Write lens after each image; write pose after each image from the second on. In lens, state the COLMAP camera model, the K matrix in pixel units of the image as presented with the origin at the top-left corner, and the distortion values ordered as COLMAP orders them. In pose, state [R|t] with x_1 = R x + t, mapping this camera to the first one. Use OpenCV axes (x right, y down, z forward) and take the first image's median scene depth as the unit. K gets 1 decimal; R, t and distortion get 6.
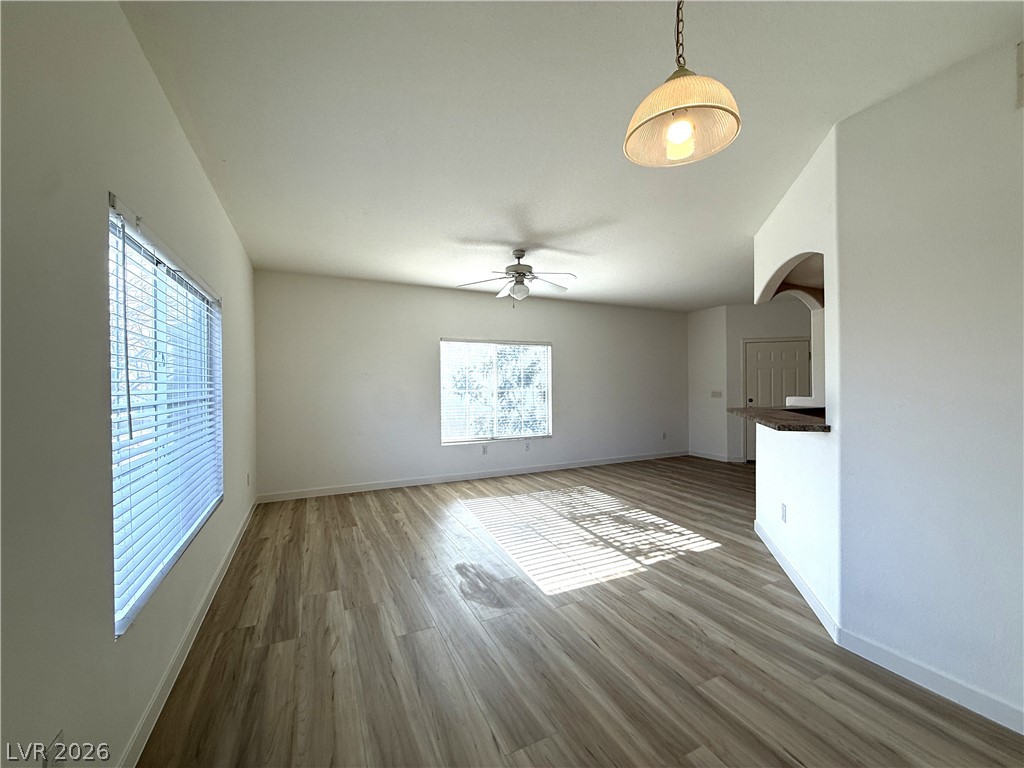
lens RADIAL K [[406.6, 0, 504.8], [0, 406.6, 385.3], [0, 0, 1]] dist [-0.002607, 0.000424]
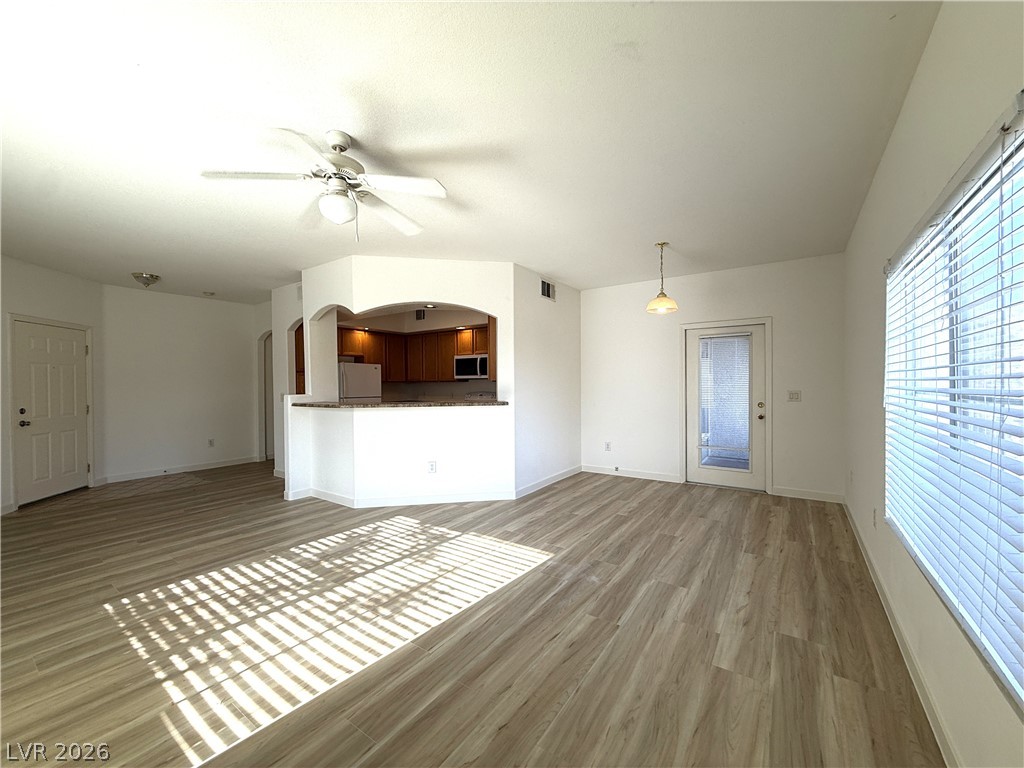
lens RADIAL K [[406.6, 0, 505.6], [0, 406.6, 386.0], [0, 0, 1]] dist [-0.002607, 0.000424]
pose [[-0.486392, 0.001995, 0.873738, -0.608247], [0.013406, 0.999897, 0.005180, 0.006419], [-0.873638, 0.014233, -0.486369, 1.184757]]
